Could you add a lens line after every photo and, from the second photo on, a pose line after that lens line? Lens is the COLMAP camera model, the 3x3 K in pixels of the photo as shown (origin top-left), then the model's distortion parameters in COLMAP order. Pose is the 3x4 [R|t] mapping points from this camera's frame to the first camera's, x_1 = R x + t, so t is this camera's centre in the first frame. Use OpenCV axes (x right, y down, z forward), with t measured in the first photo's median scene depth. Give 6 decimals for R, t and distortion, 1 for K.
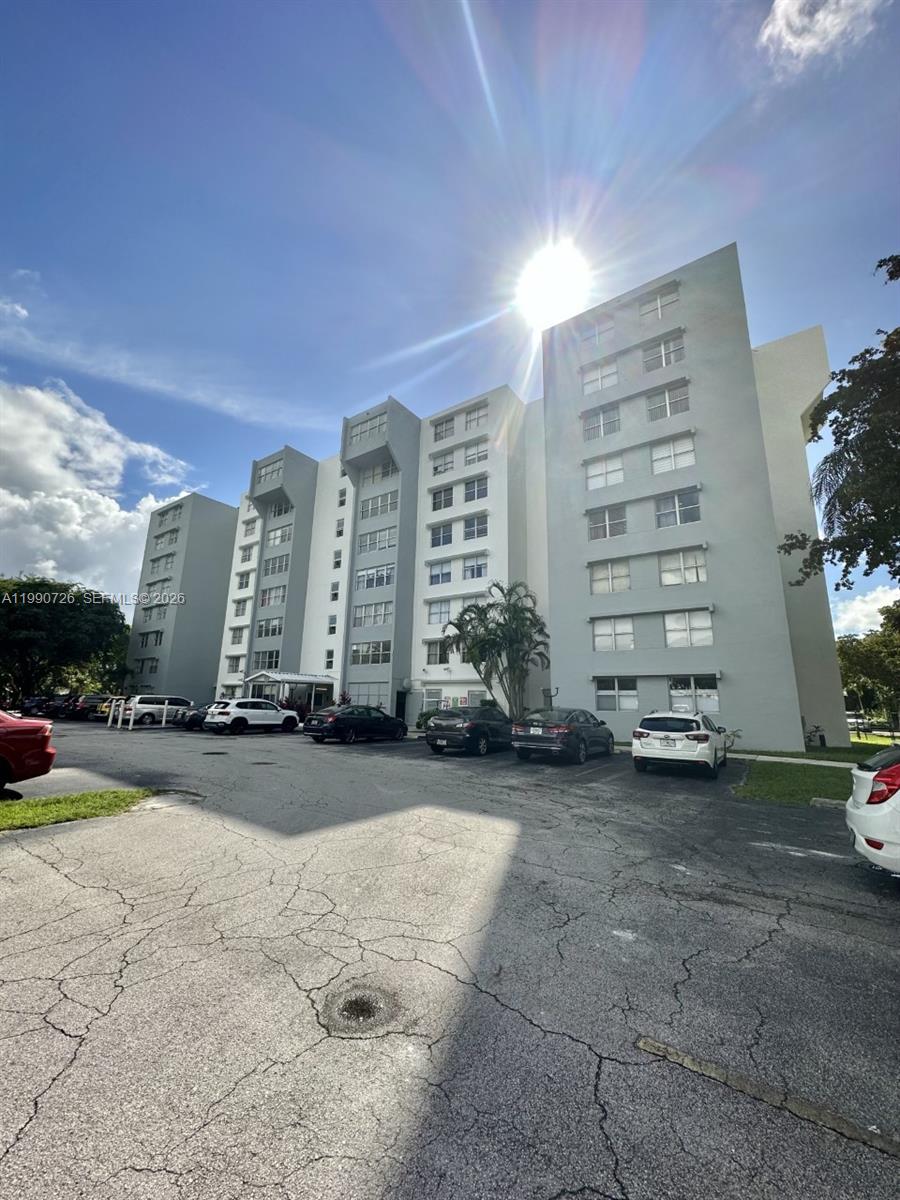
lens RADIAL K [[479.0, 0, 450.6], [0, 479.0, 598.3], [0, 0, 1]] dist [-0.002412, 0.000136]
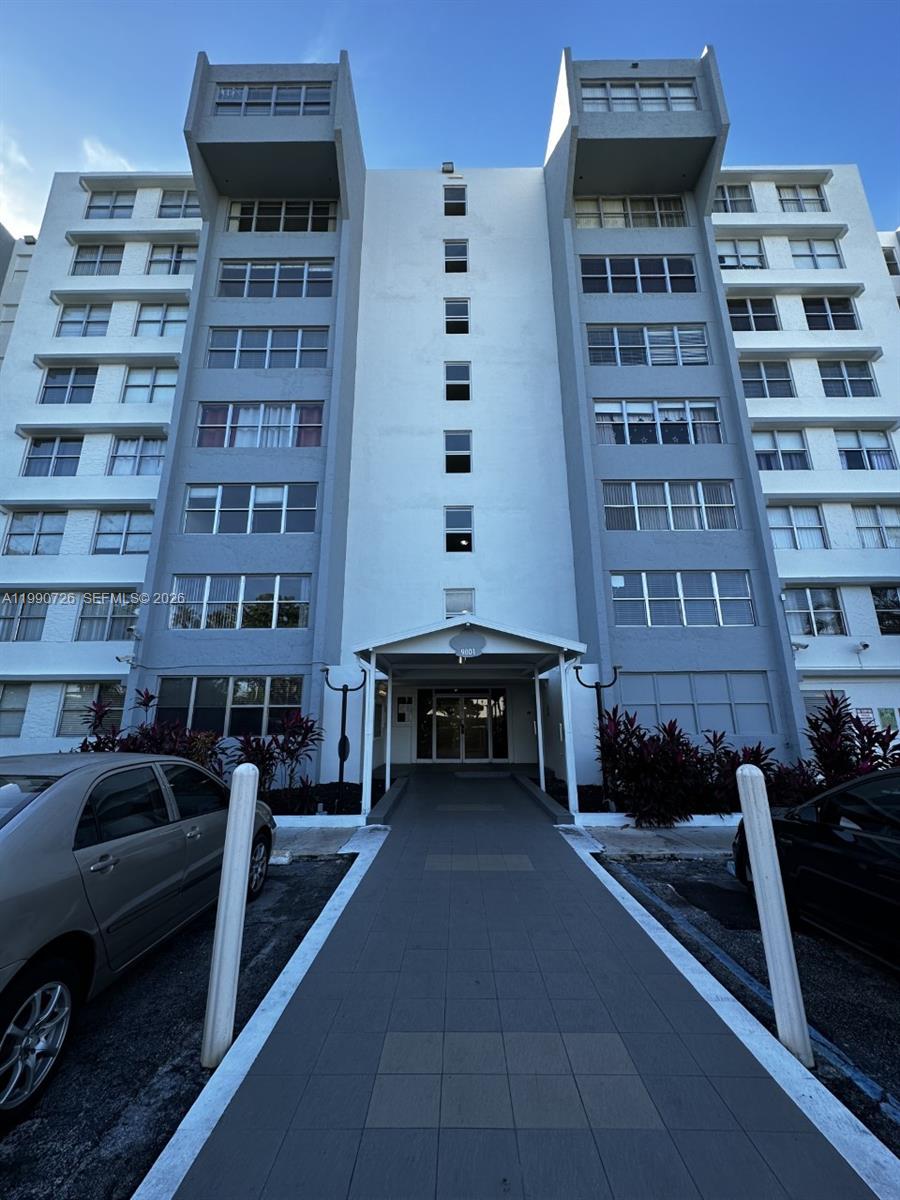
lens RADIAL K [[479.0, 0, 451.0], [0, 479.0, 597.4], [0, 0, 1]] dist [-0.002412, 0.000136]
pose [[0.819755, 0.115549, 0.560937, -0.567266], [-0.108864, 0.993017, -0.045460, 0.159148], [-0.562273, -0.023800, 0.826609, 0.814204]]
